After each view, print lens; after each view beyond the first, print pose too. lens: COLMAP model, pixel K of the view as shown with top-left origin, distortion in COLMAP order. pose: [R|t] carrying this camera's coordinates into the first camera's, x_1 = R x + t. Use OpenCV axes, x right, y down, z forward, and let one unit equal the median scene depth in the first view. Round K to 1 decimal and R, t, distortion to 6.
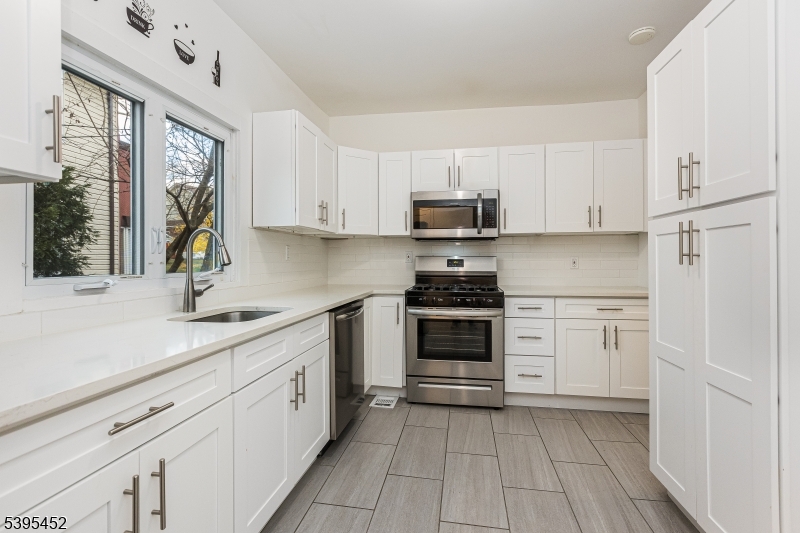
lens RADIAL K [[381.0, 0, 398.9], [0, 381.0, 260.7], [0, 0, 1]] dist [0.001946, -0.002258]
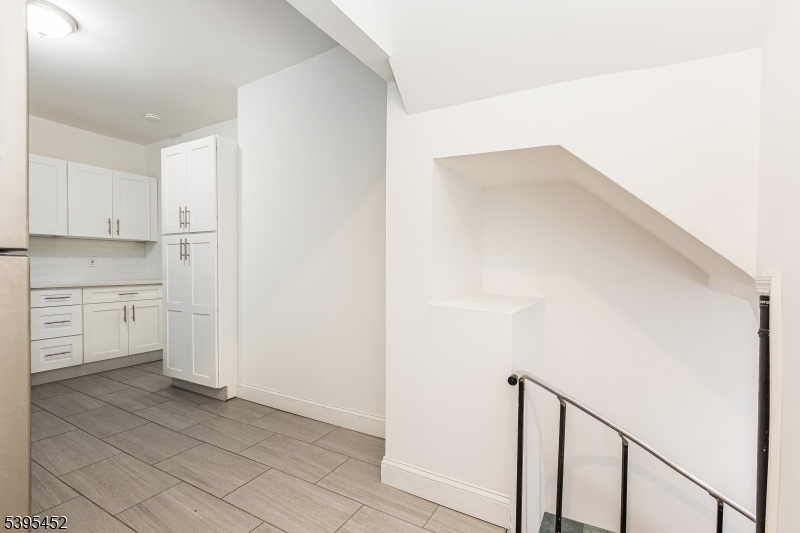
lens RADIAL K [[361.0, 0, 396.7], [0, 361.0, 271.5], [0, 0, 1]] dist [0.001860, 0.000145]
pose [[0.347368, -0.005600, 0.937712, -0.493193], [-0.004844, 0.999958, 0.007766, 0.038905], [-0.937716, -0.007240, 0.347327, -0.553119]]
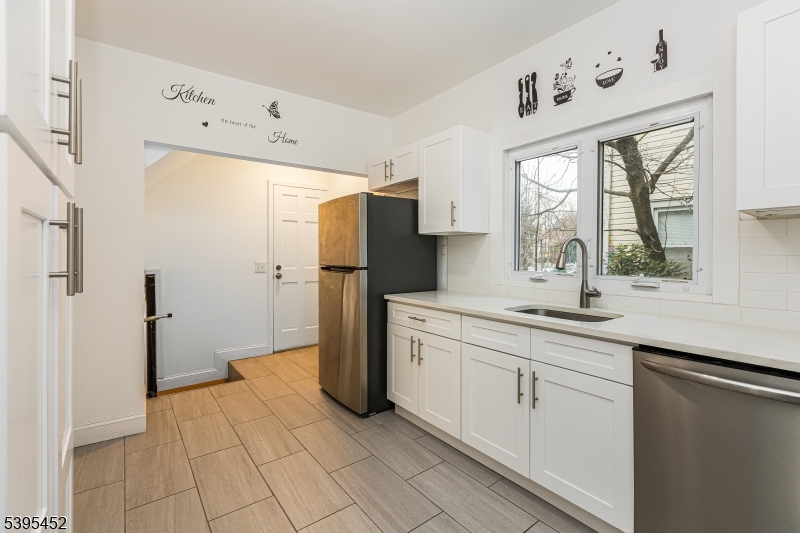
lens RADIAL K [[361.0, 0, 396.8], [0, 361.0, 255.8], [0, 0, 1]] dist [0.001860, 0.000145]
pose [[-0.689343, 0.007642, -0.724394, 0.577425], [0.000618, 0.999950, 0.009962, -0.034331], [0.724434, 0.006420, -0.689314, 1.166642]]
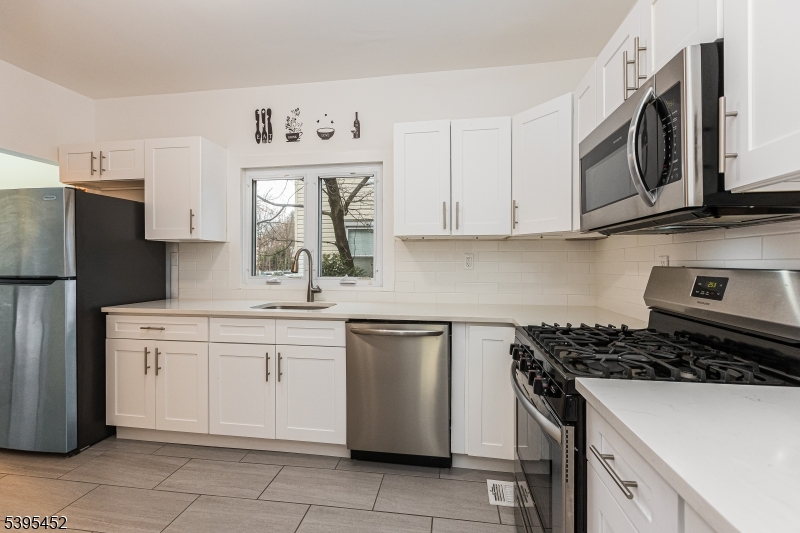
lens RADIAL K [[361.0, 0, 399.6], [0, 361.0, 263.0], [0, 0, 1]] dist [0.001860, 0.000145]
pose [[0.014927, 0.007291, -0.999862, 0.817137], [-0.002467, 0.999971, 0.007255, -0.032097], [0.999886, 0.002358, 0.014944, 1.161895]]
